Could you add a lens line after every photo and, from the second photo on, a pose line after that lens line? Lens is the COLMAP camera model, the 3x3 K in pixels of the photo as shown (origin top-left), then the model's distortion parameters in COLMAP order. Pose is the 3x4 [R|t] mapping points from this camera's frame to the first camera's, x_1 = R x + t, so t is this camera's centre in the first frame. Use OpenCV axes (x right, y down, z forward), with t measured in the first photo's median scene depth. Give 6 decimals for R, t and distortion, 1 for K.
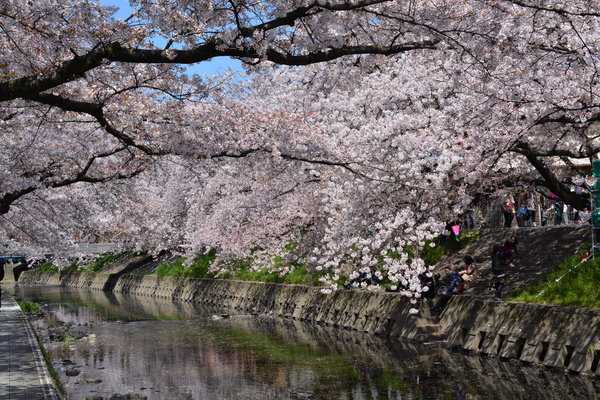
lens RADIAL K [[1072.7, 0, 300.0], [0, 1072.7, 200.0], [0, 0, 1]] dist [0.005869, 0.165287]
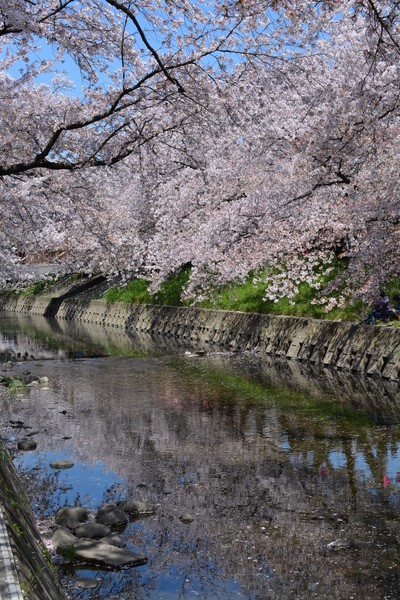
lens RADIAL K [[1072.7, 0, 200.0], [0, 1072.7, 300.0], [0, 0, 1]] dist [0.005869, 0.165287]
pose [[0.999504, 0.011025, -0.029509, -0.057375], [-0.008896, 0.997413, 0.071338, 0.011186], [0.030219, -0.071040, 0.997016, 0.226235]]
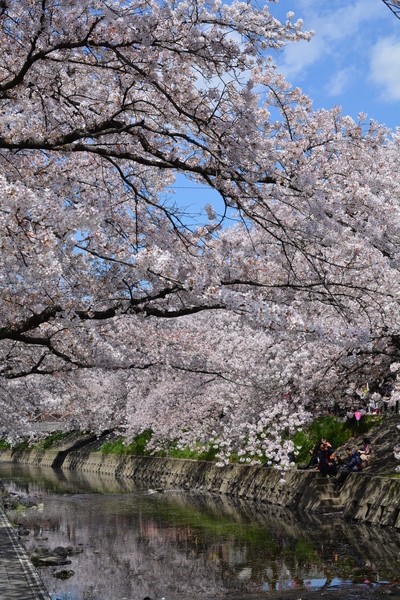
lens RADIAL K [[1072.7, 0, 200.0], [0, 1072.7, 300.0], [0, 0, 1]] dist [0.005869, 0.165287]
pose [[0.998858, 0.005217, -0.047483, 0.028815], [-0.008687, 0.997281, -0.073184, -0.008873], [0.046972, 0.073513, 0.996188, -0.146560]]
